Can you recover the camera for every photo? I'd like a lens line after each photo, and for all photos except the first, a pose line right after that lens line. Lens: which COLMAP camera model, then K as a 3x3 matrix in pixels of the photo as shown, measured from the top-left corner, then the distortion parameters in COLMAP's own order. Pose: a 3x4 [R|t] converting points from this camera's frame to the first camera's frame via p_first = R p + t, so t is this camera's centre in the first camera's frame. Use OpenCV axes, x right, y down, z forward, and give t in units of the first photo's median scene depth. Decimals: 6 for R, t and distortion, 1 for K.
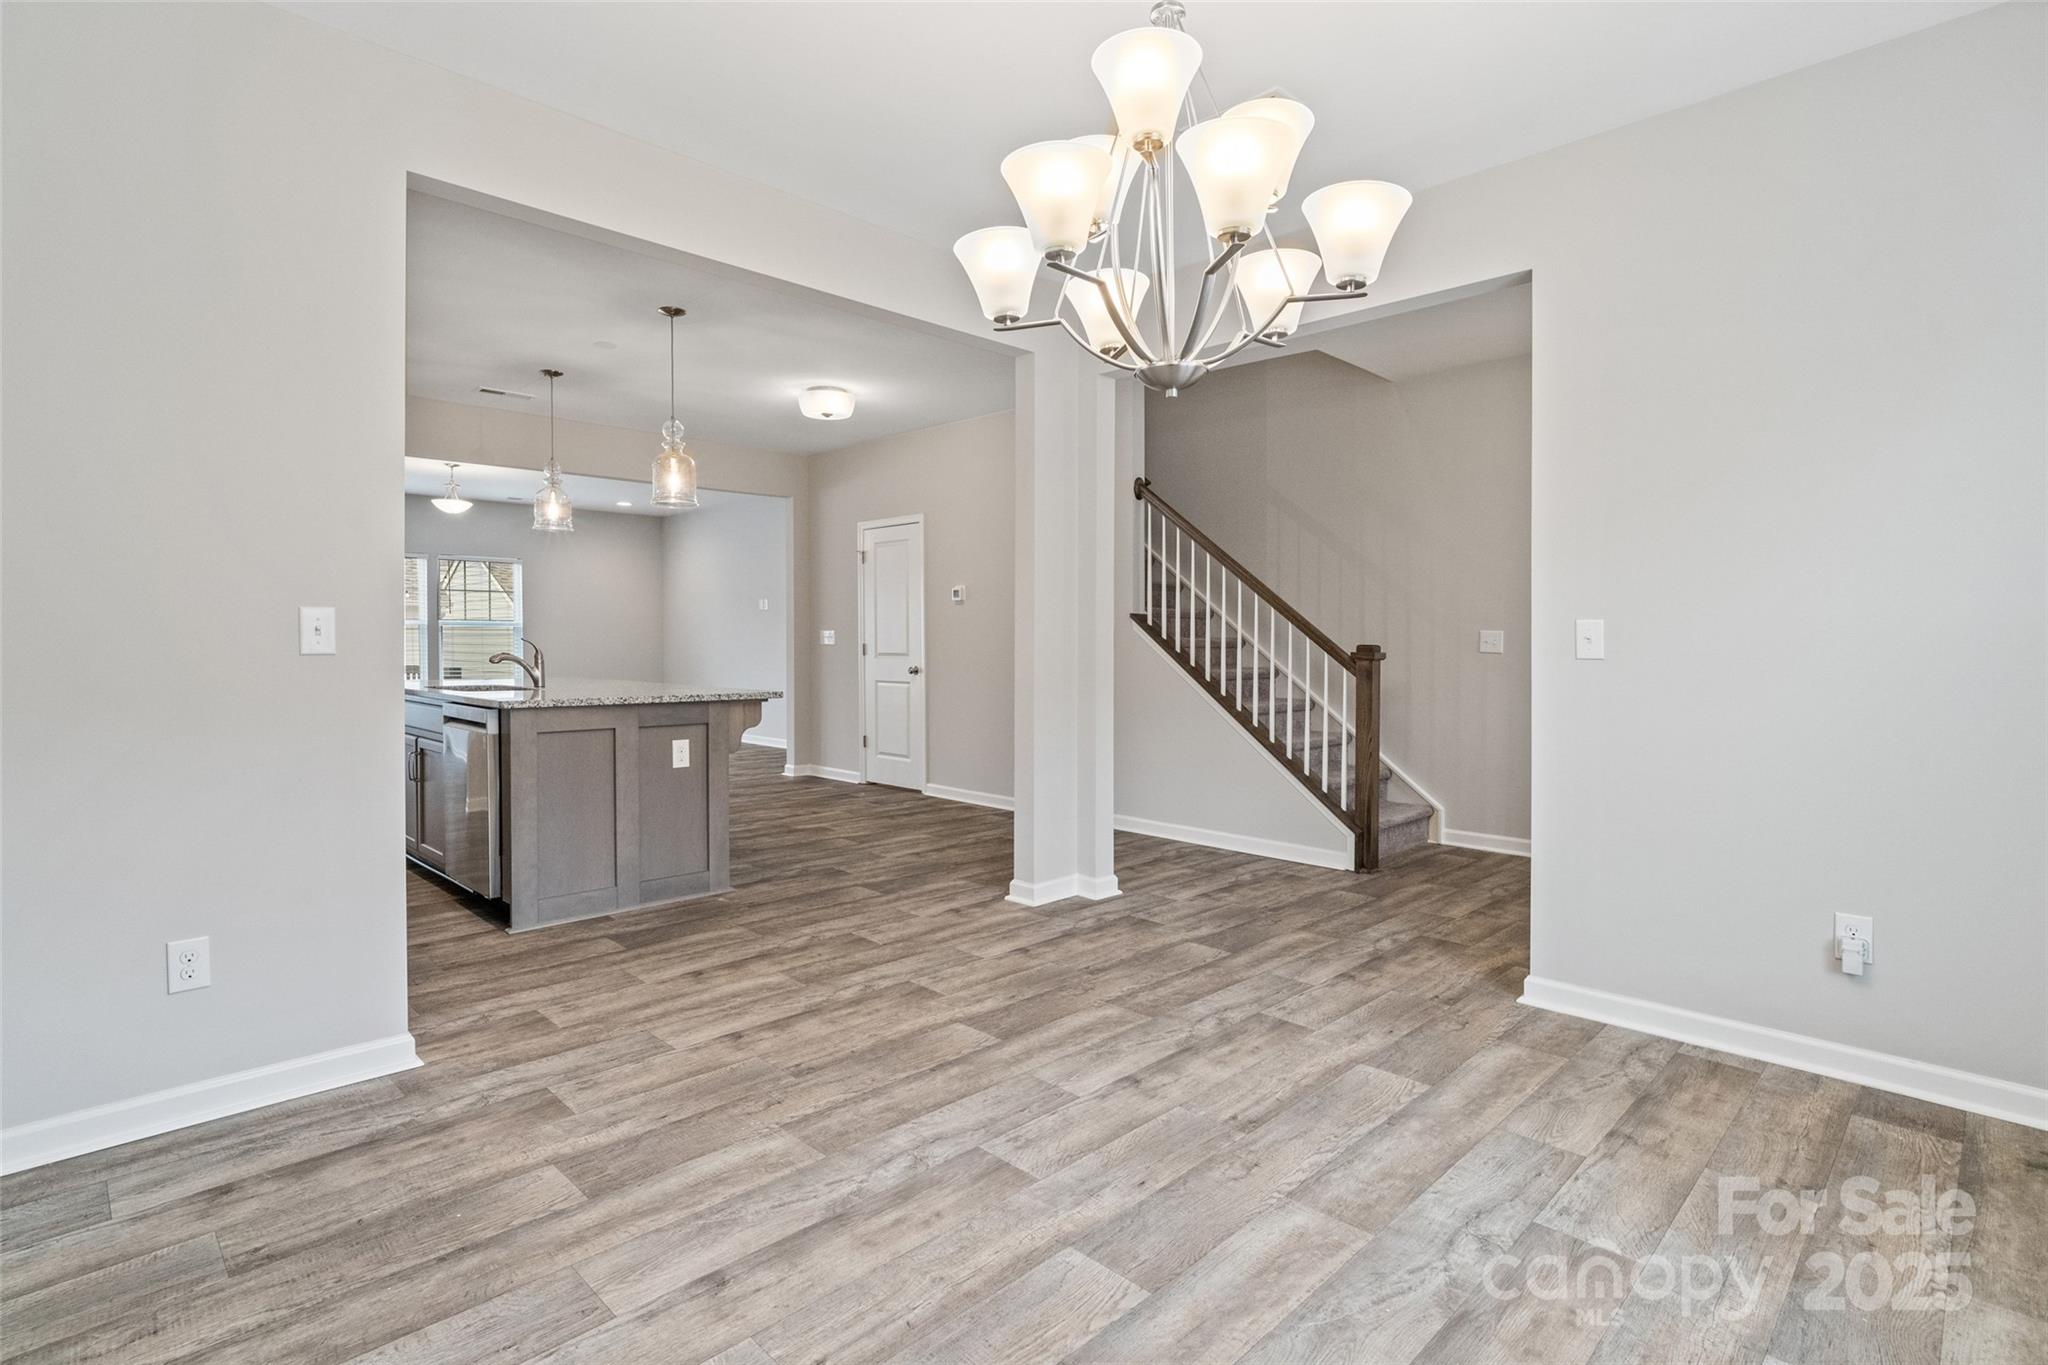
lens RADIAL K [[995.4, 0, 1024.0], [0, 995.4, 682.5], [0, 0, 1]] dist [-0.028804, 0.000144]
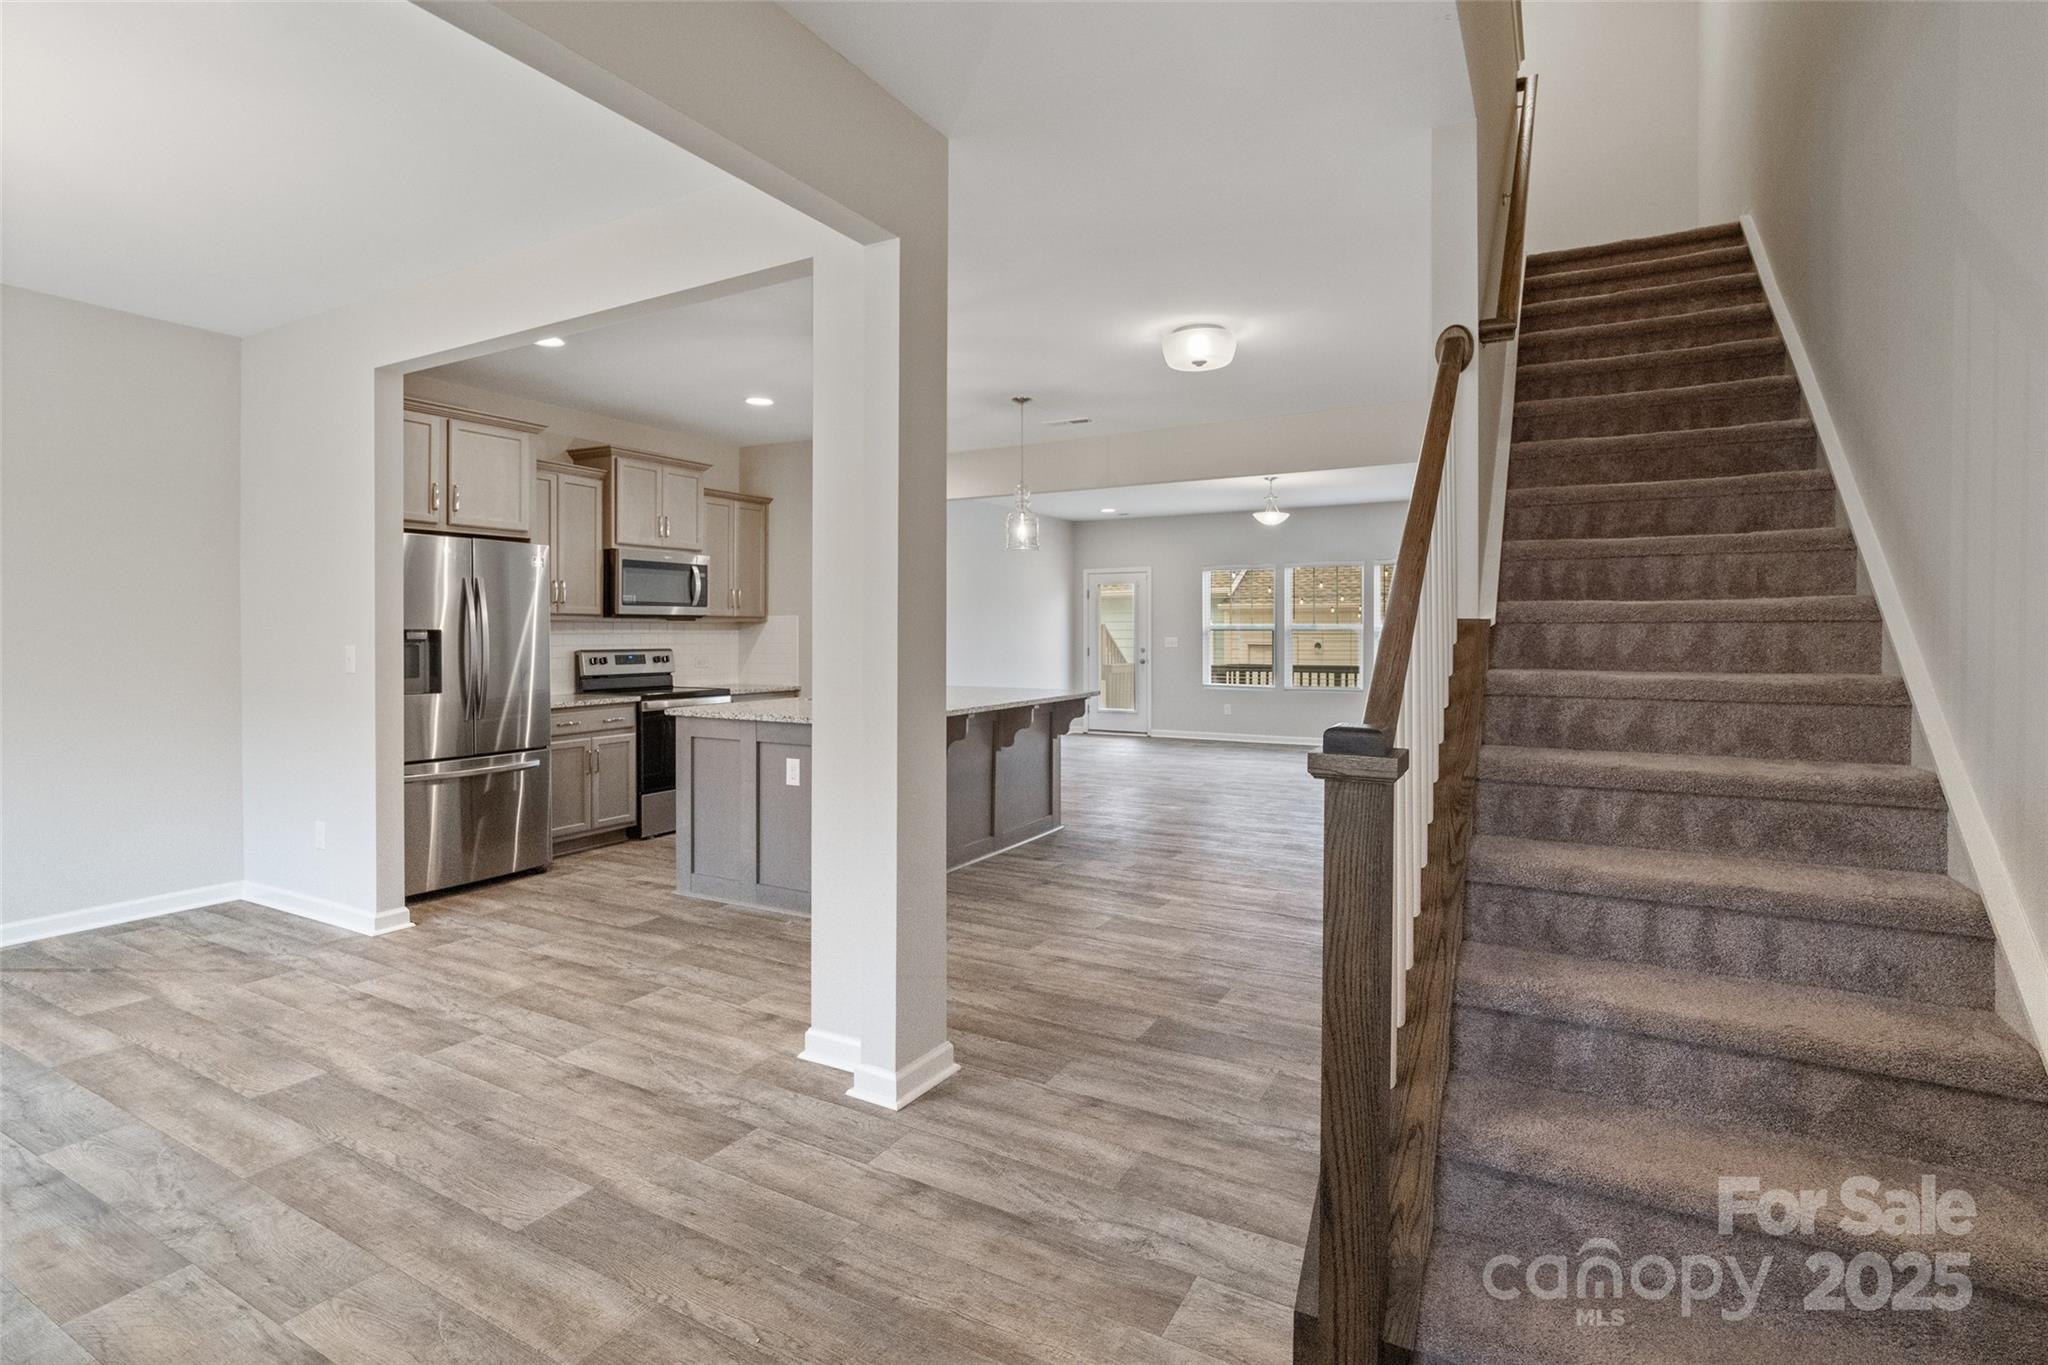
lens RADIAL K [[985.8, 0, 1004.5], [0, 985.8, 669.9], [0, 0, 1]] dist [-0.003829, 0.000552]
pose [[0.268220, 0.036076, -0.962682, 0.734524], [-0.042047, 0.998785, 0.025714, -0.074107], [0.962440, 0.033581, 0.269411, 0.979479]]
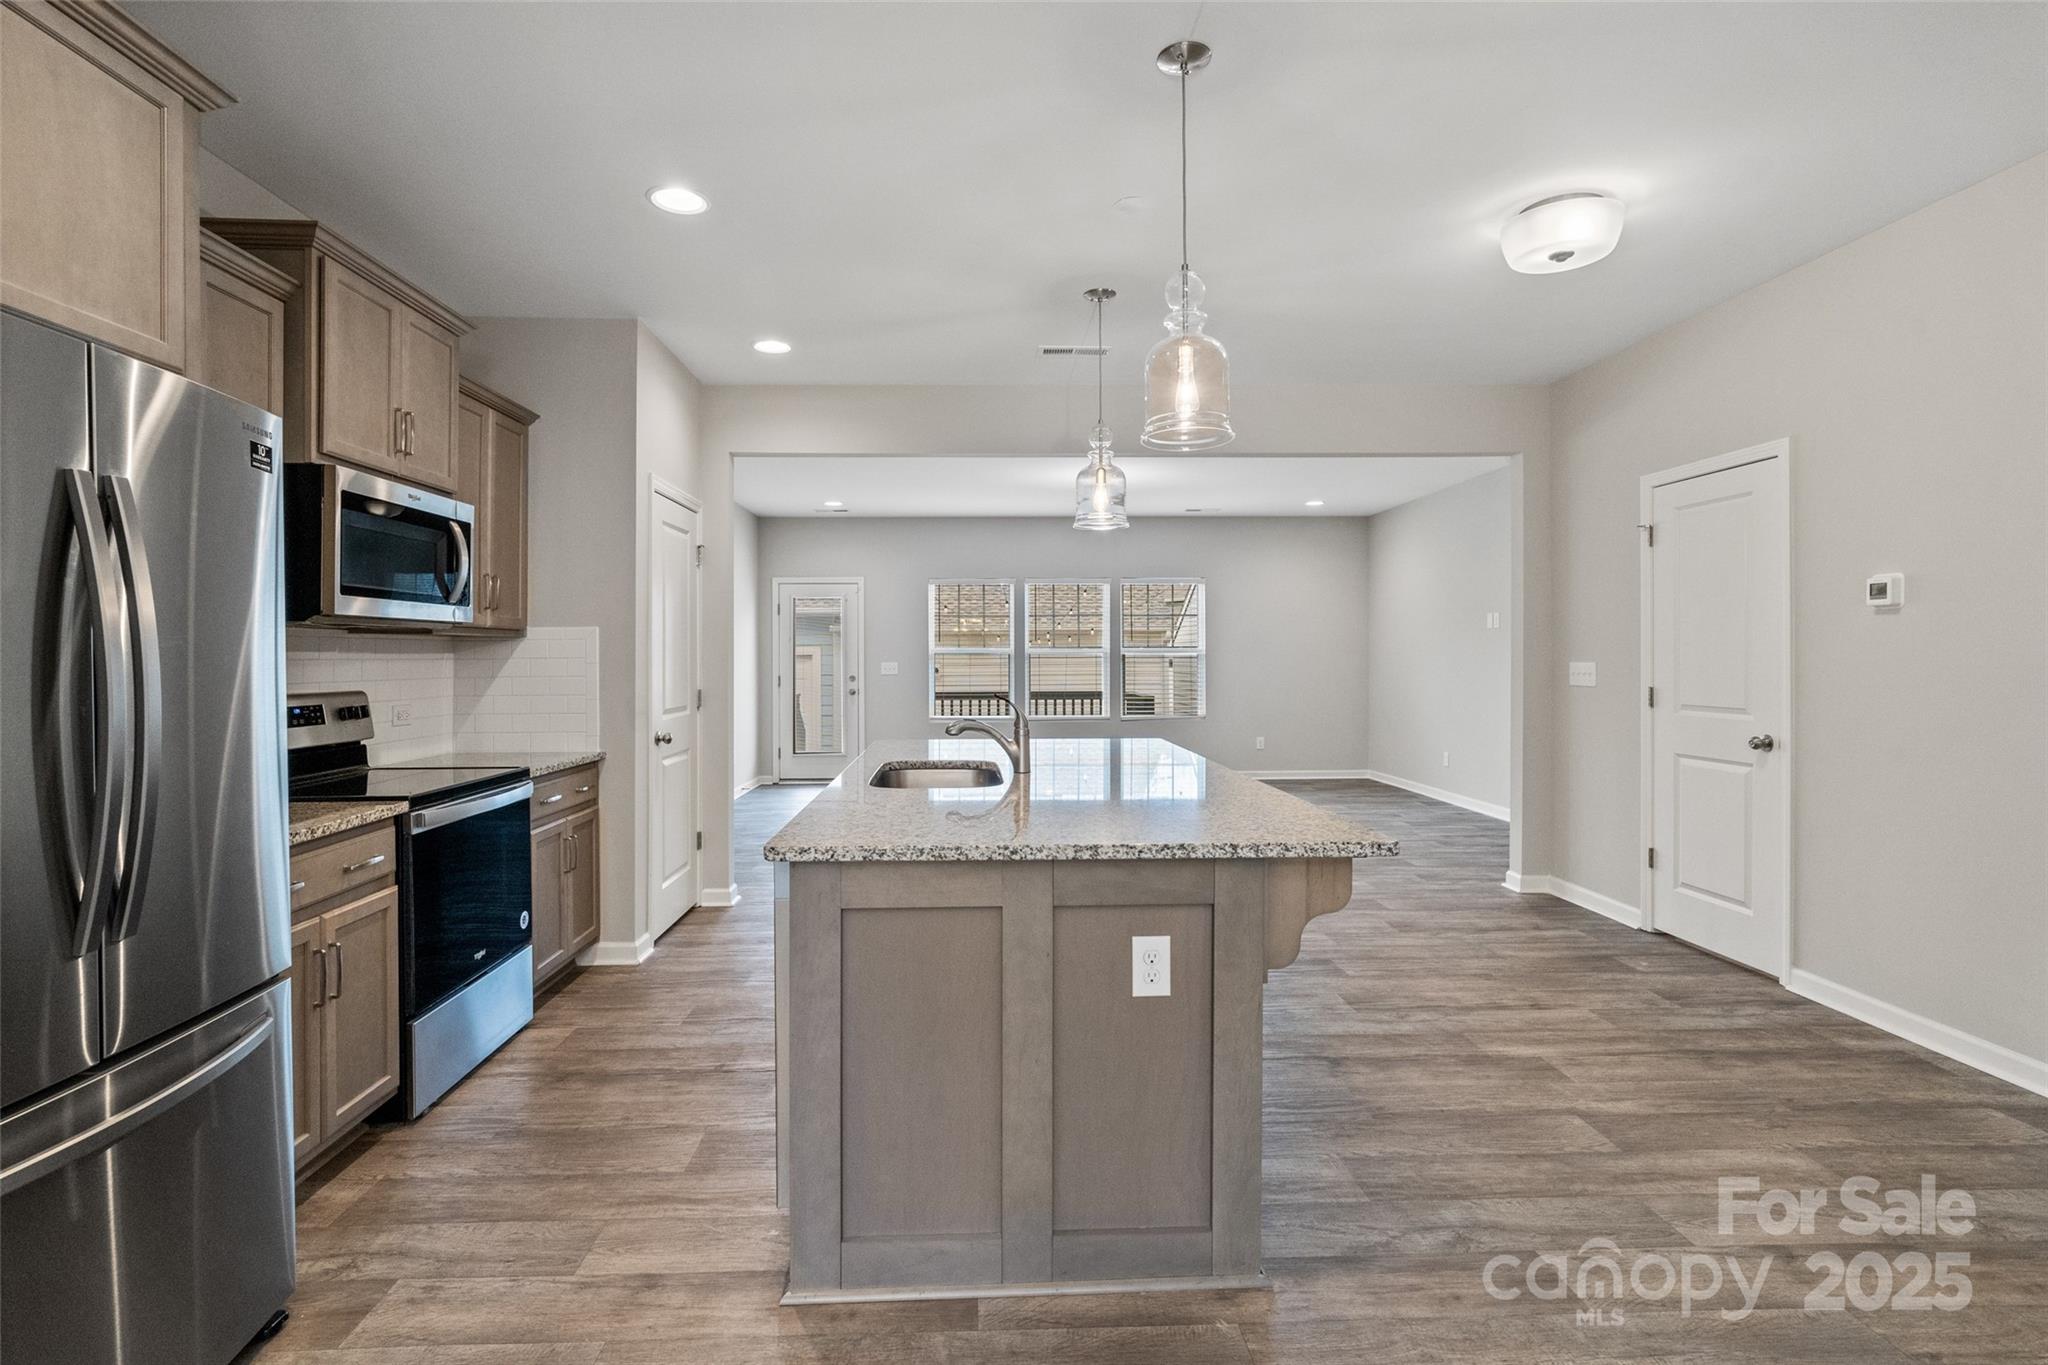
lens RADIAL K [[985.8, 0, 1004.5], [0, 985.8, 669.9], [0, 0, 1]] dist [-0.003829, 0.000552]
pose [[0.729888, 0.004342, -0.683553, -0.088826], [-0.023361, 0.999554, -0.018596, -0.058107], [0.683168, 0.029542, 0.729664, 0.648511]]
